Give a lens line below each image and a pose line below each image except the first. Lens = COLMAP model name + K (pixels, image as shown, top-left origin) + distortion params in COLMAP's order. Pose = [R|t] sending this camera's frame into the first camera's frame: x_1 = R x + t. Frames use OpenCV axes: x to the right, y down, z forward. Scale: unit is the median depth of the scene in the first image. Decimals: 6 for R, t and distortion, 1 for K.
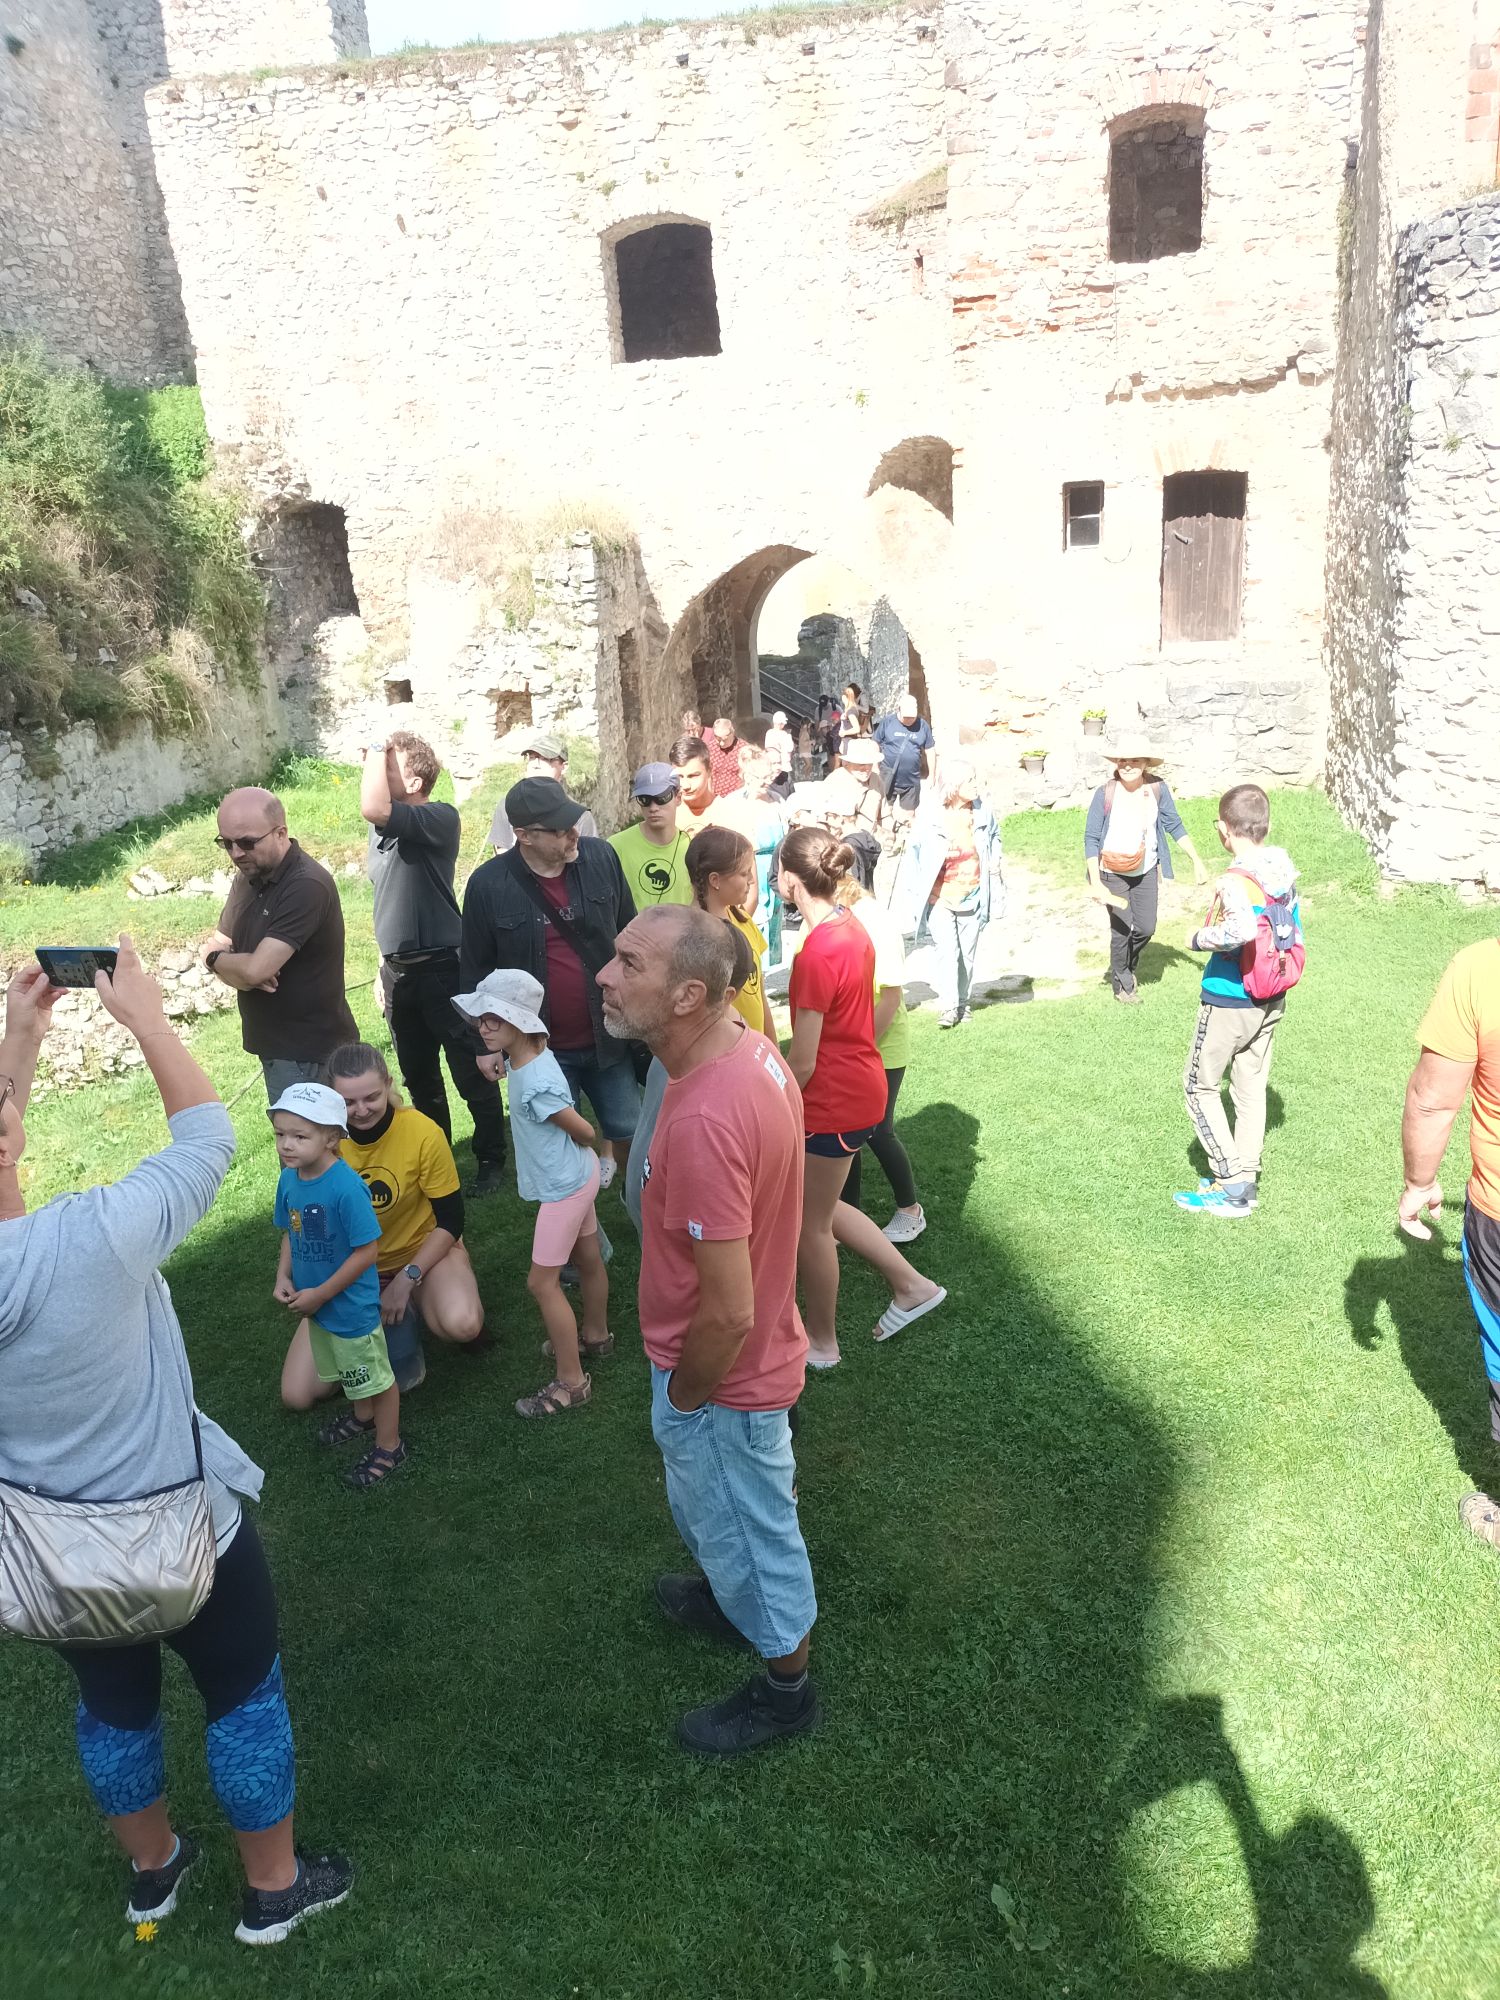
lens RADIAL K [[1499.1, 0, 764.4], [0, 1499.1, 991.2], [0, 0, 1]] dist [0.030005, -0.040011]
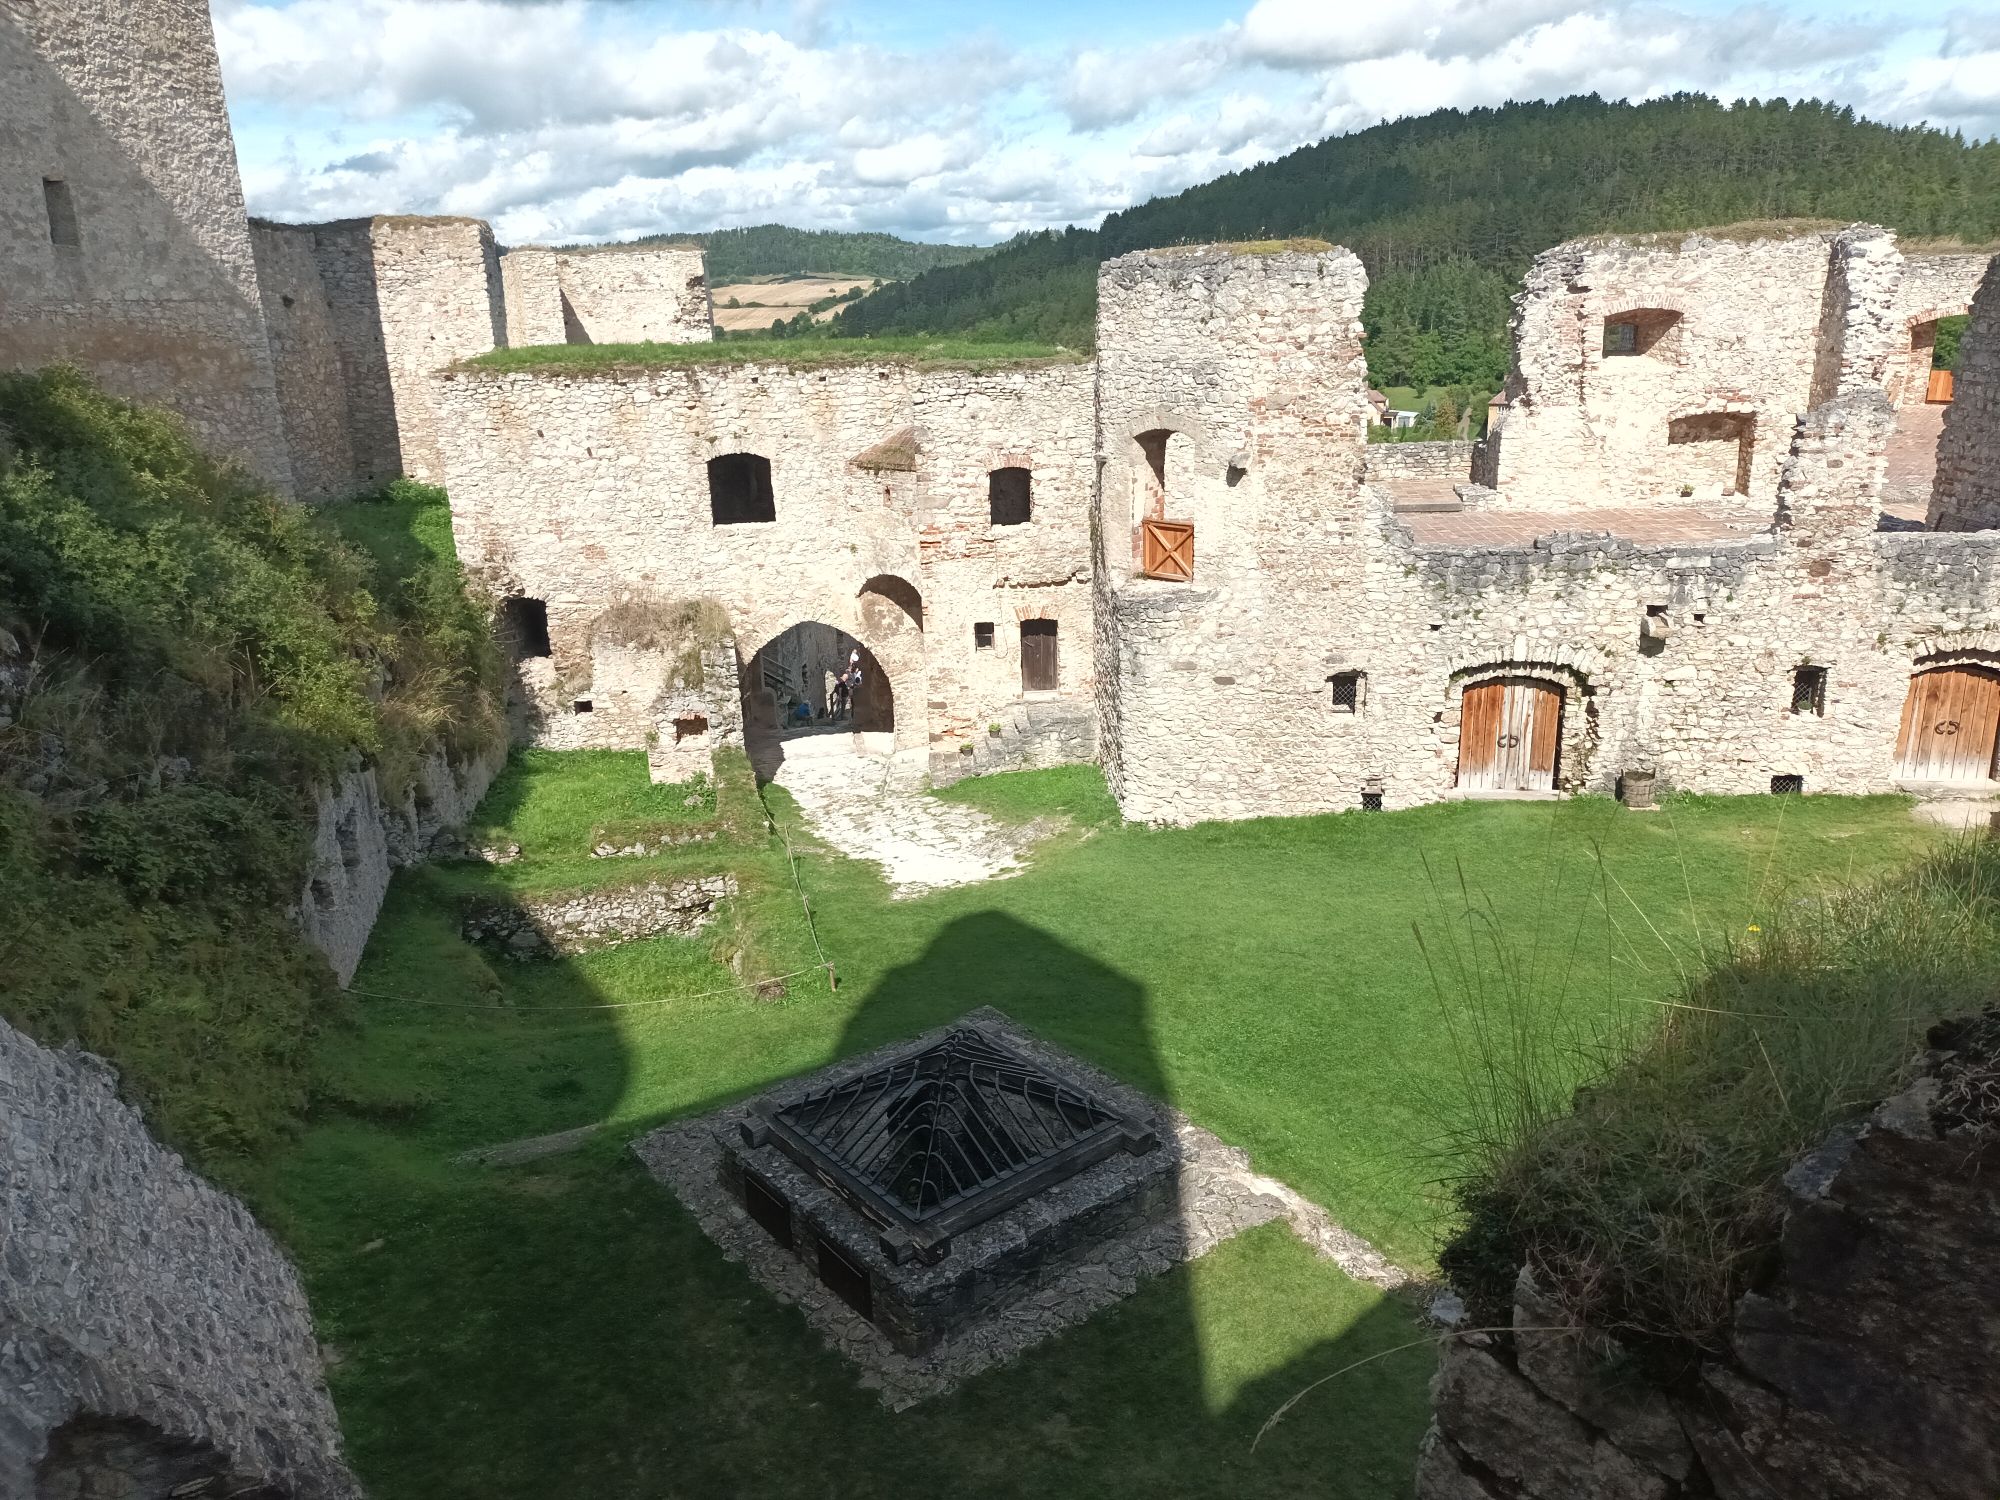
lens RADIAL K [[1499.1, 0, 1056.2], [0, 1499.1, 762.1], [0, 0, 1]] dist [0.030005, -0.040011]
pose [[0.947878, -0.053485, 0.314114, -0.317762], [0.065102, 0.997524, -0.026602, -0.067764], [-0.311913, 0.045665, 0.949013, -0.892297]]
